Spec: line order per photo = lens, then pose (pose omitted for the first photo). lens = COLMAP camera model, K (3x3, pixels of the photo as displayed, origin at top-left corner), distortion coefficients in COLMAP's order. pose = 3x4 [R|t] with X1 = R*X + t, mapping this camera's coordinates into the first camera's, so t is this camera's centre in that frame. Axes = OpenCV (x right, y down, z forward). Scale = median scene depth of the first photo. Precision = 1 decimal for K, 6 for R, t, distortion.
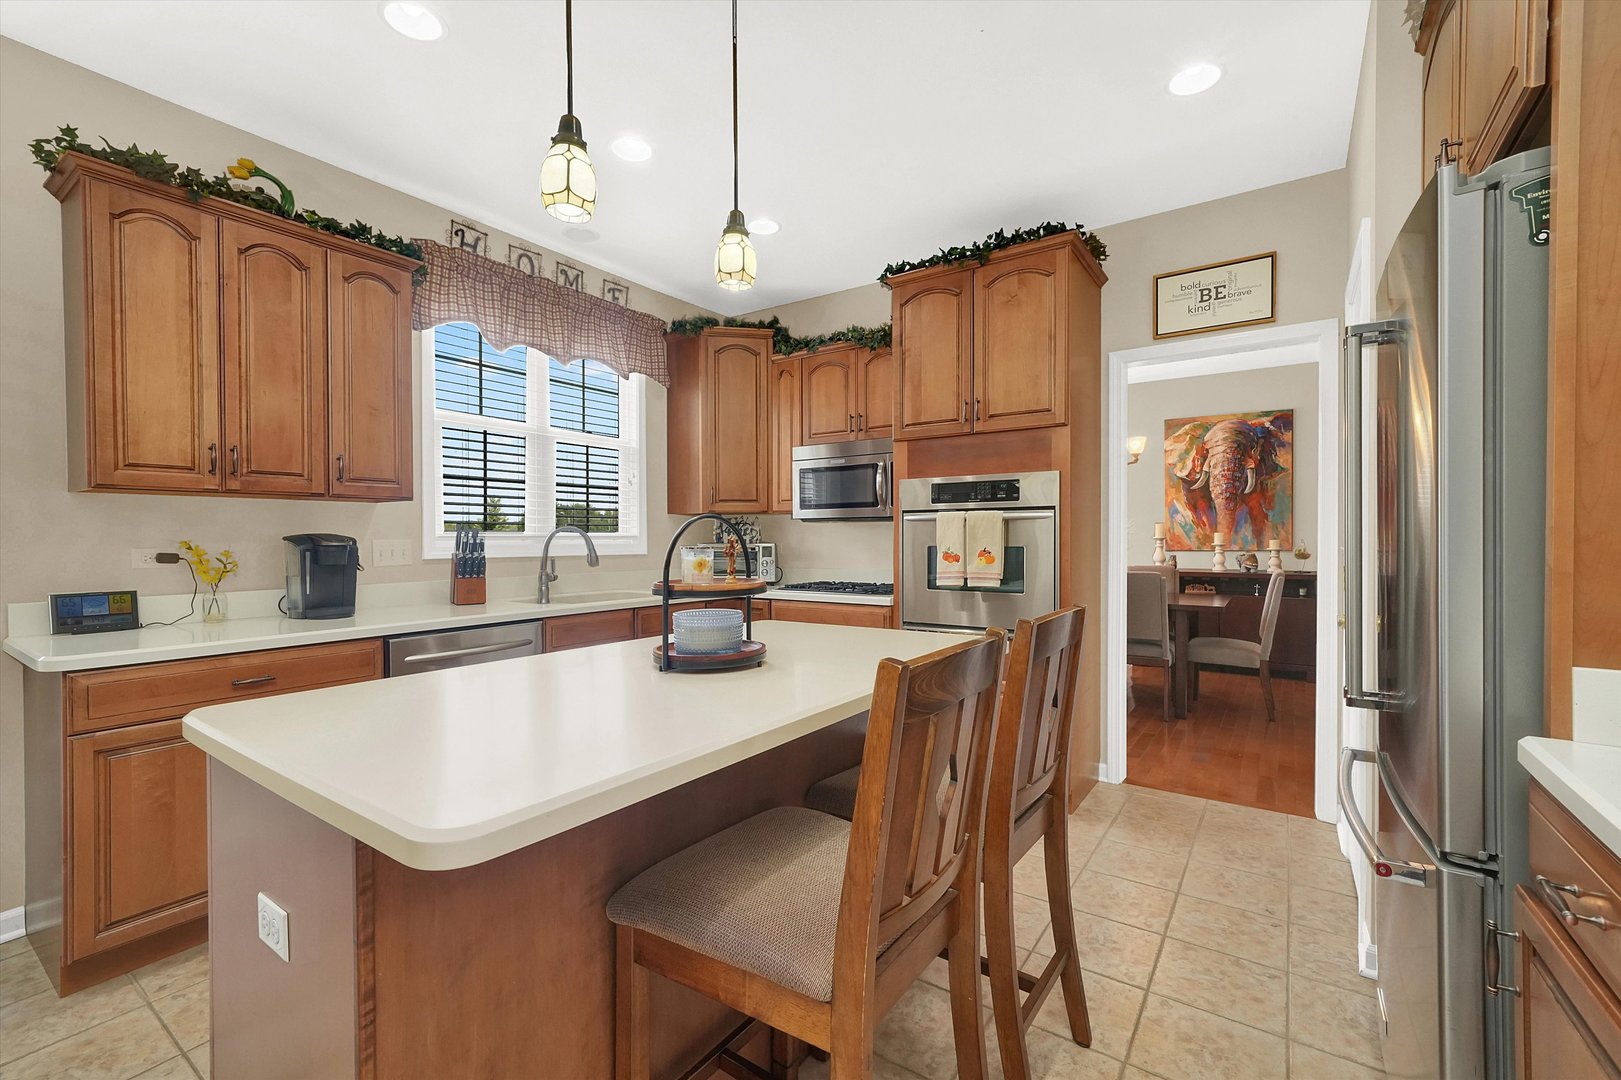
lens RADIAL K [[681.3, 0, 820.6], [0, 681.3, 535.3], [0, 0, 1]] dist [-0.003597, 0.000085]
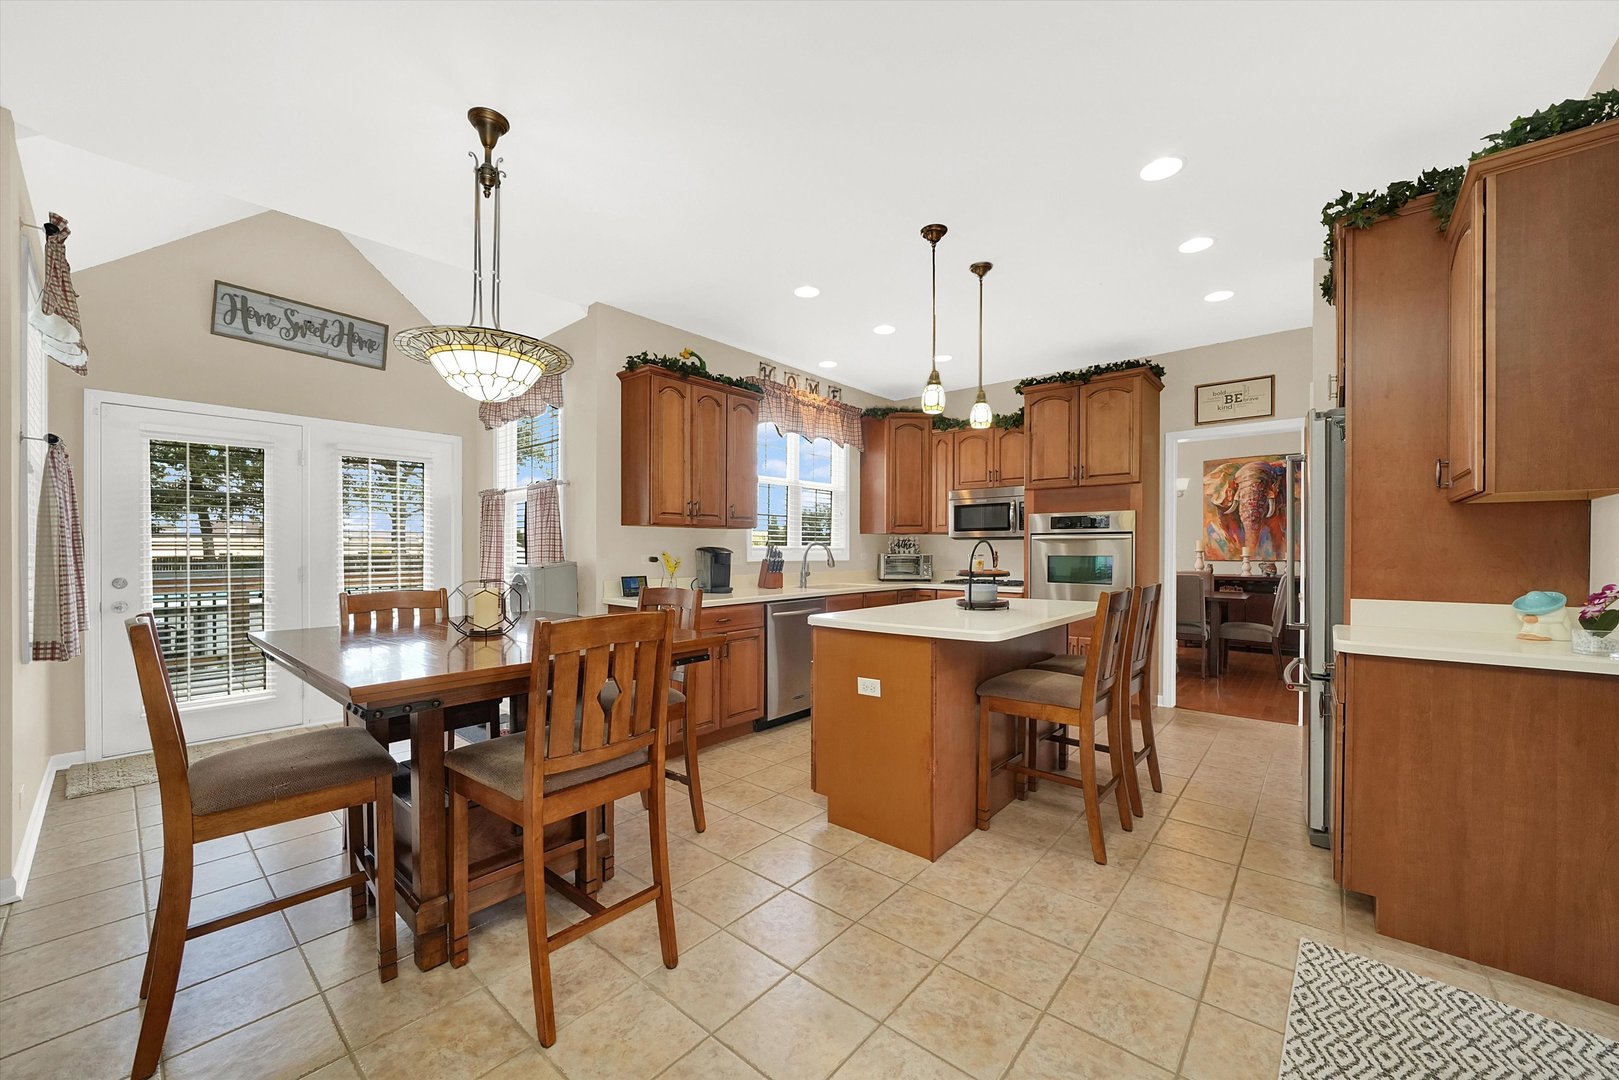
lens RADIAL K [[587.3, 0, 832.7], [0, 587.3, 548.1], [0, 0, 1]] dist [-0.019474, -0.000019]
pose [[0.994923, 0.003287, -0.100588, -0.205327], [-0.003104, 0.999993, 0.001977, -0.002810], [0.100594, -0.001655, 0.994926, -0.418870]]
